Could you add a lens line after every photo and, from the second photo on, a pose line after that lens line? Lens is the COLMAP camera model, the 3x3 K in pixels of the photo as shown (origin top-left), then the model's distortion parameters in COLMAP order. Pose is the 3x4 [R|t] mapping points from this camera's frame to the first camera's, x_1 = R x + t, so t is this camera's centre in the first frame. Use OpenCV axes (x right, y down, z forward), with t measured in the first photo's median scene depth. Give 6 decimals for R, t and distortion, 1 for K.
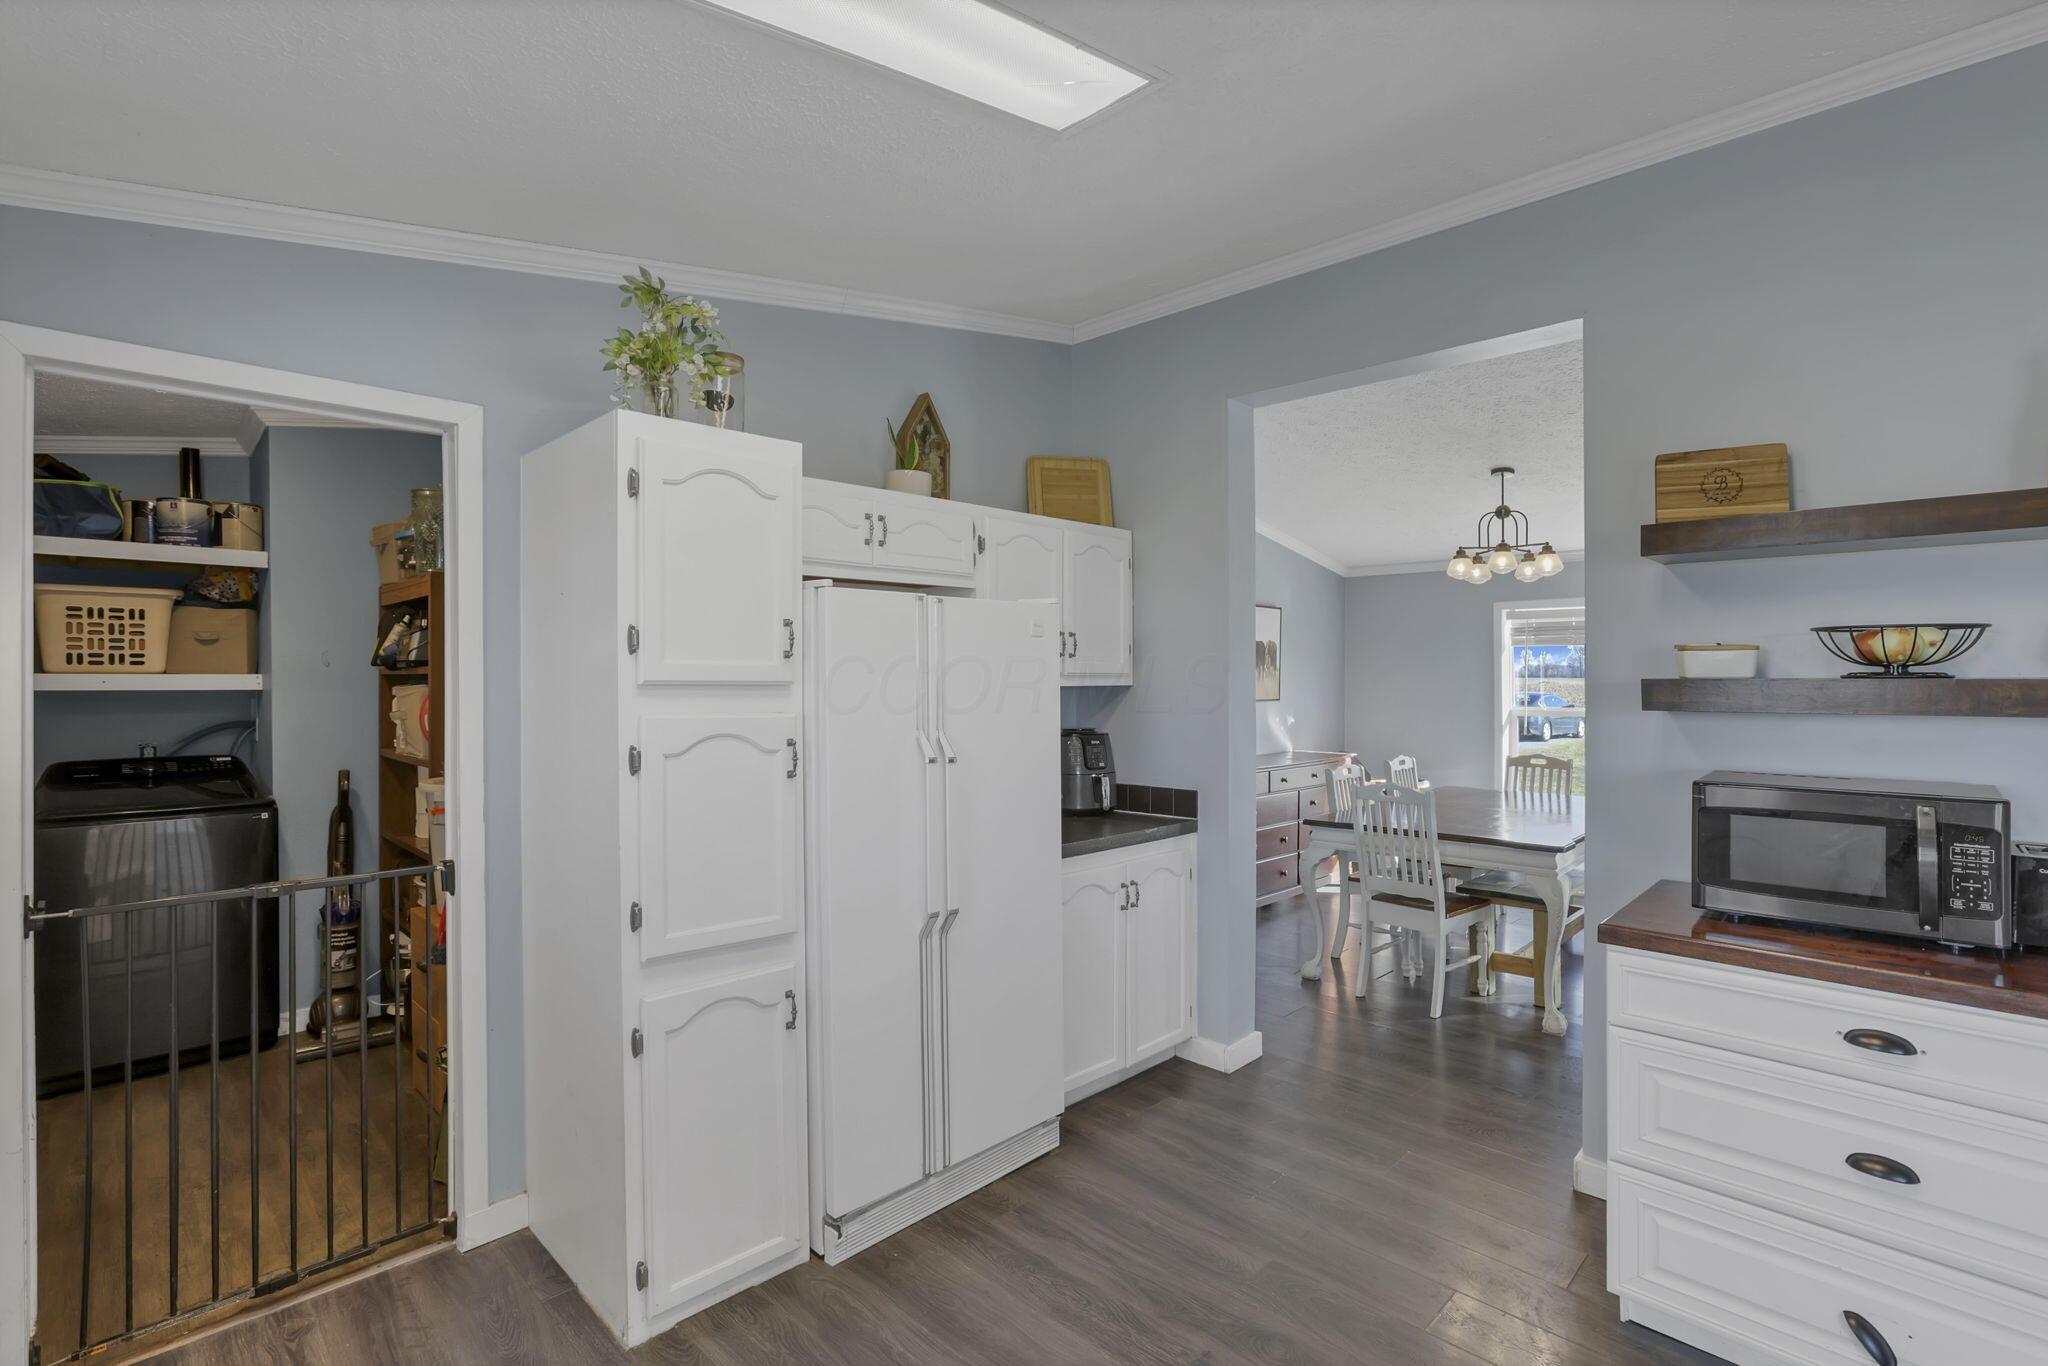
lens RADIAL K [[956.7, 0, 1028.9], [0, 956.7, 684.5], [0, 0, 1]] dist [-0.048197, 0.016139]
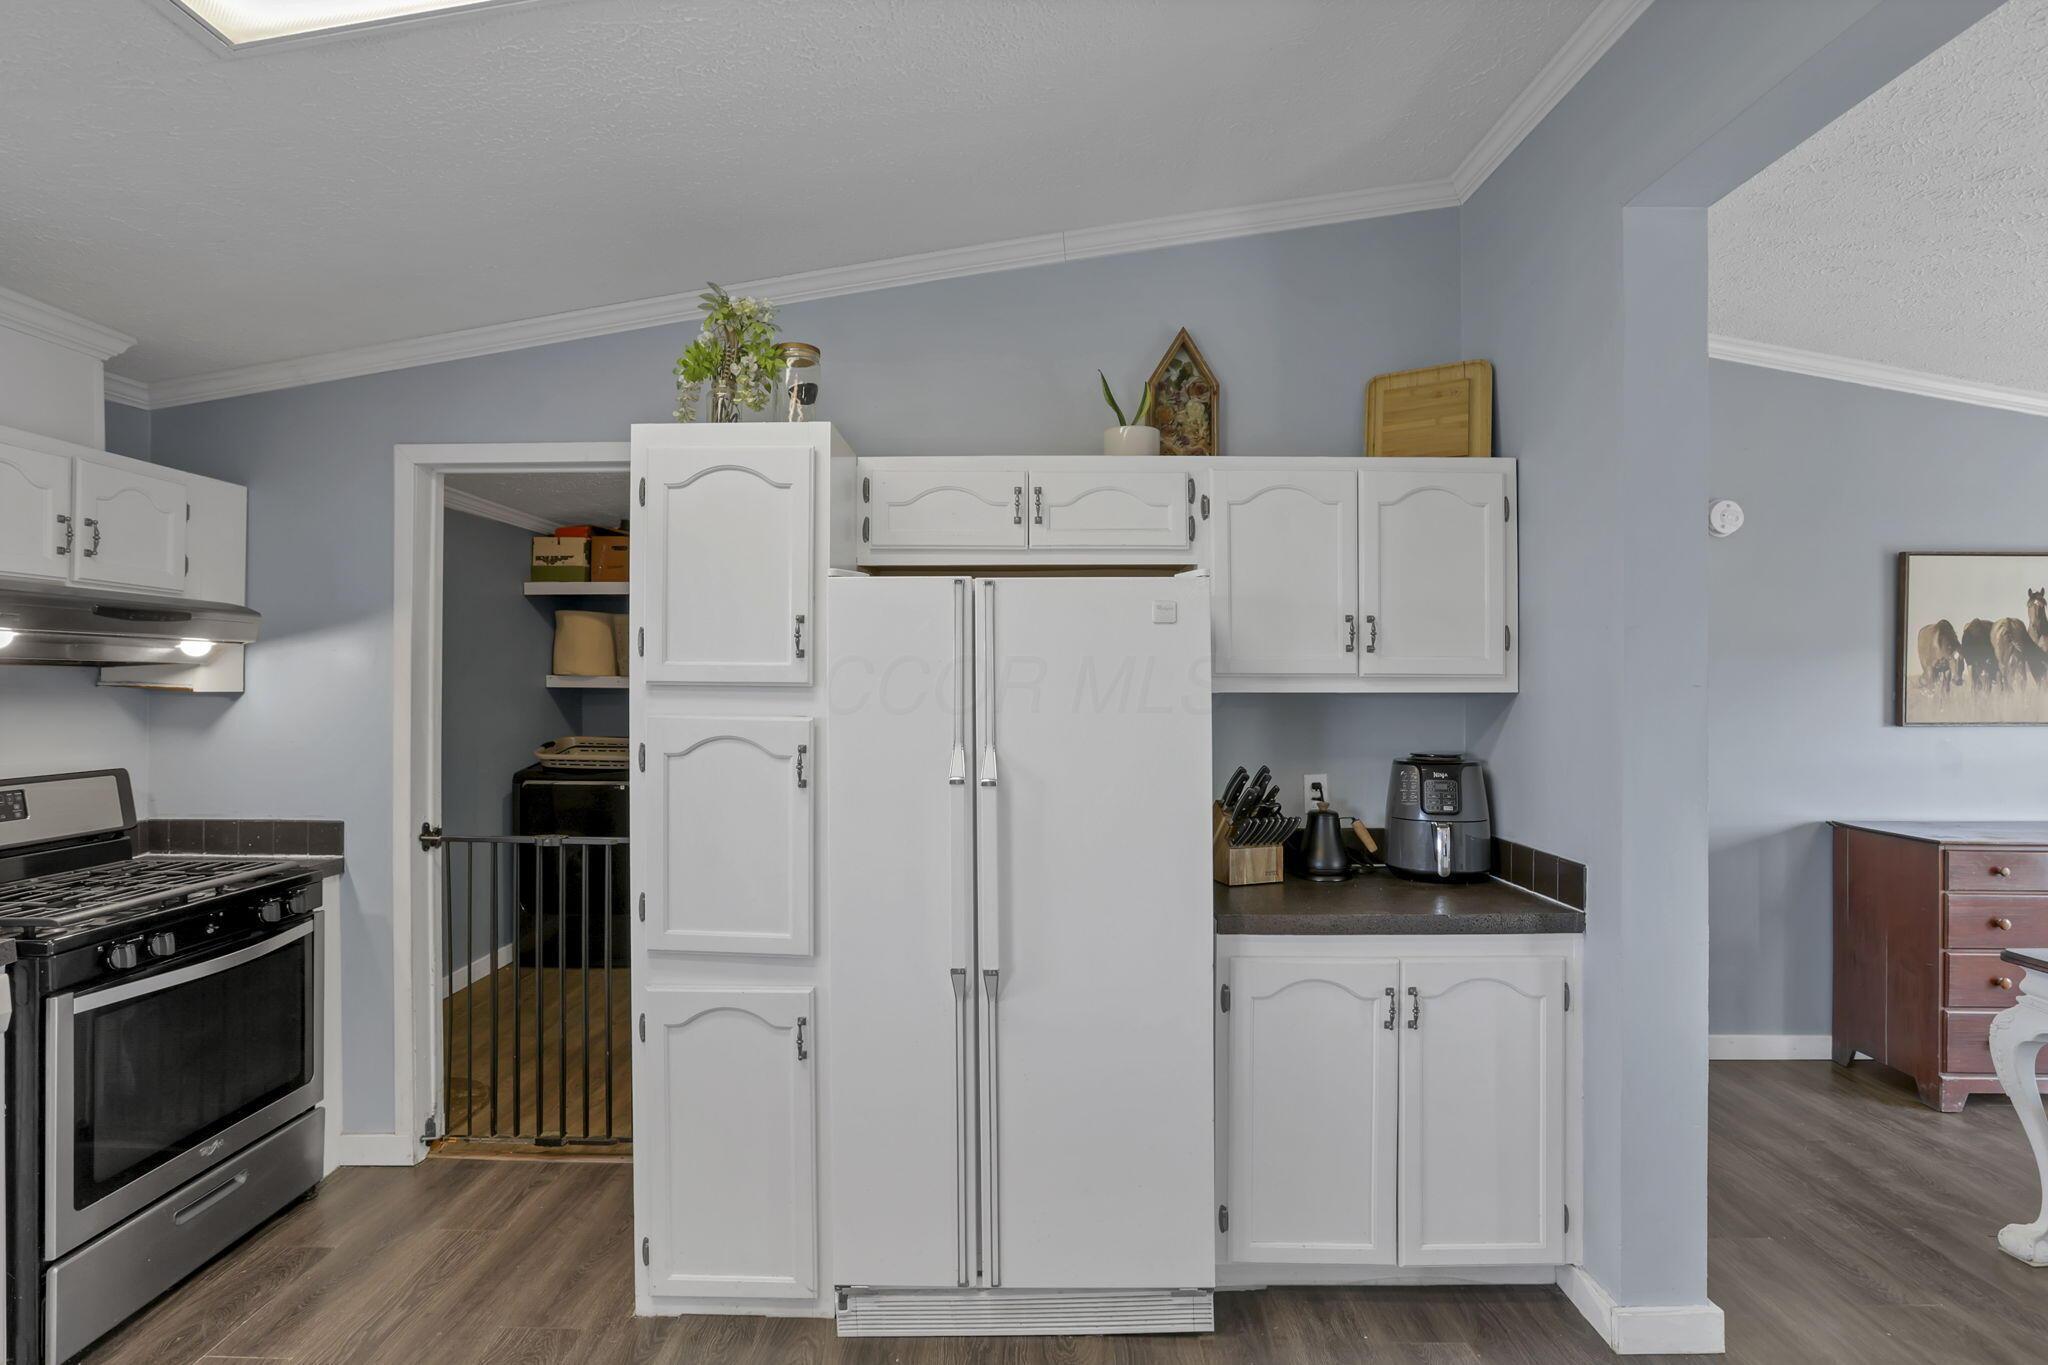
lens RADIAL K [[956.7, 0, 1027.0], [0, 956.7, 688.1], [0, 0, 1]] dist [-0.048197, 0.016139]
pose [[0.699215, 0.005703, -0.714889, 0.352814], [-0.007312, 0.999973, 0.000826, -0.000168], [0.714874, 0.004650, 0.699237, 0.321316]]
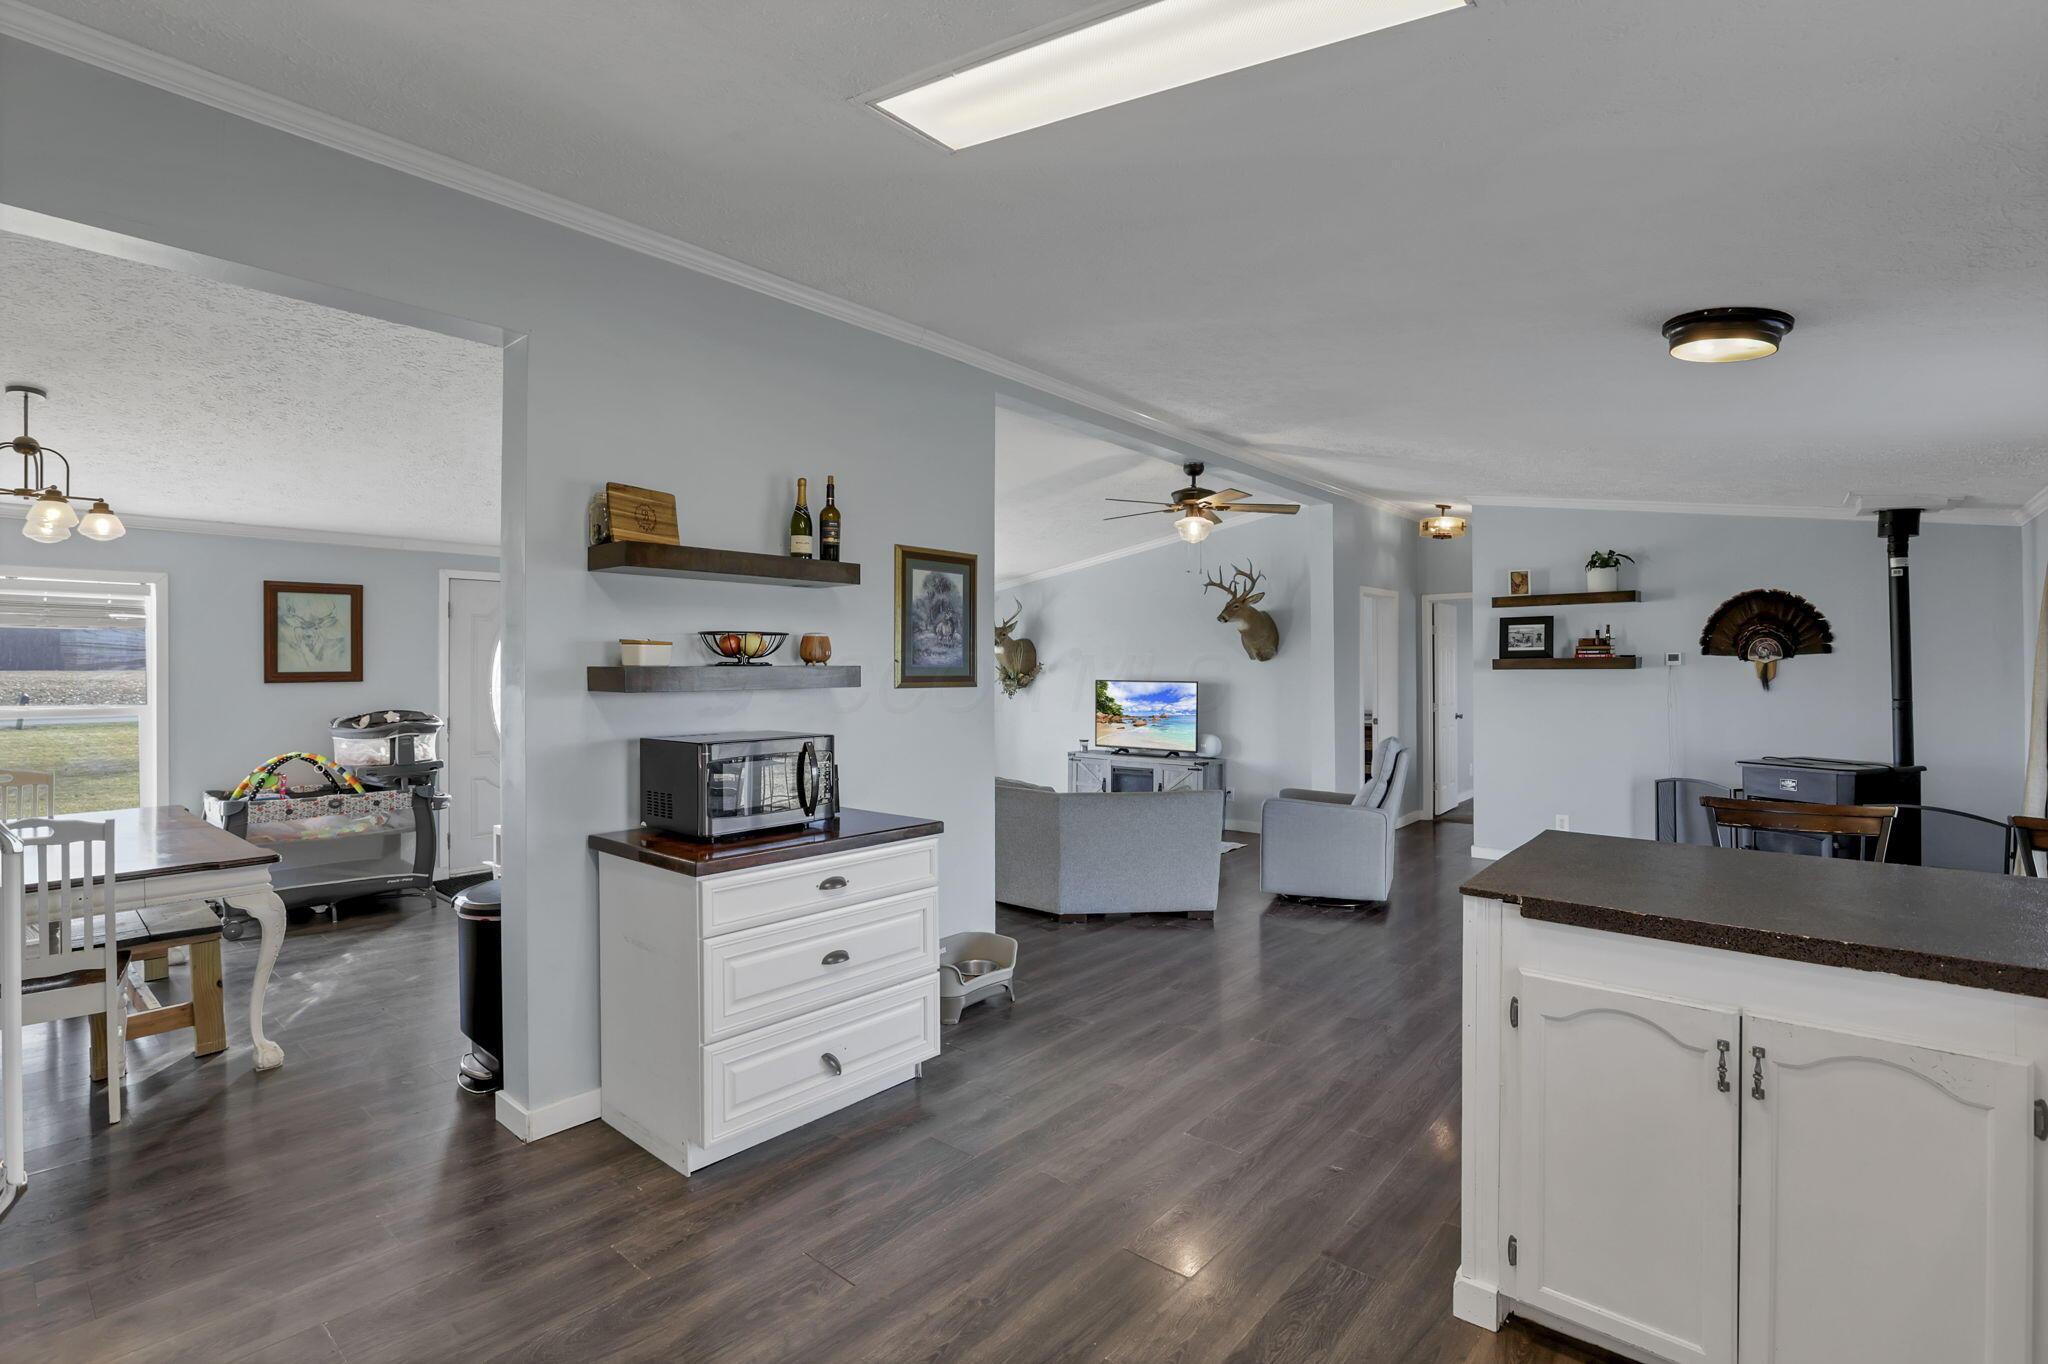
lens RADIAL K [[956.7, 0, 1018.8], [0, 956.7, 663.2], [0, 0, 1]] dist [-0.048197, 0.016139]
pose [[-0.074388, 0.000748, 0.997229, -0.404859], [0.010429, 0.999946, 0.000028, -0.003680], [-0.997175, 0.010403, -0.074392, 0.389783]]
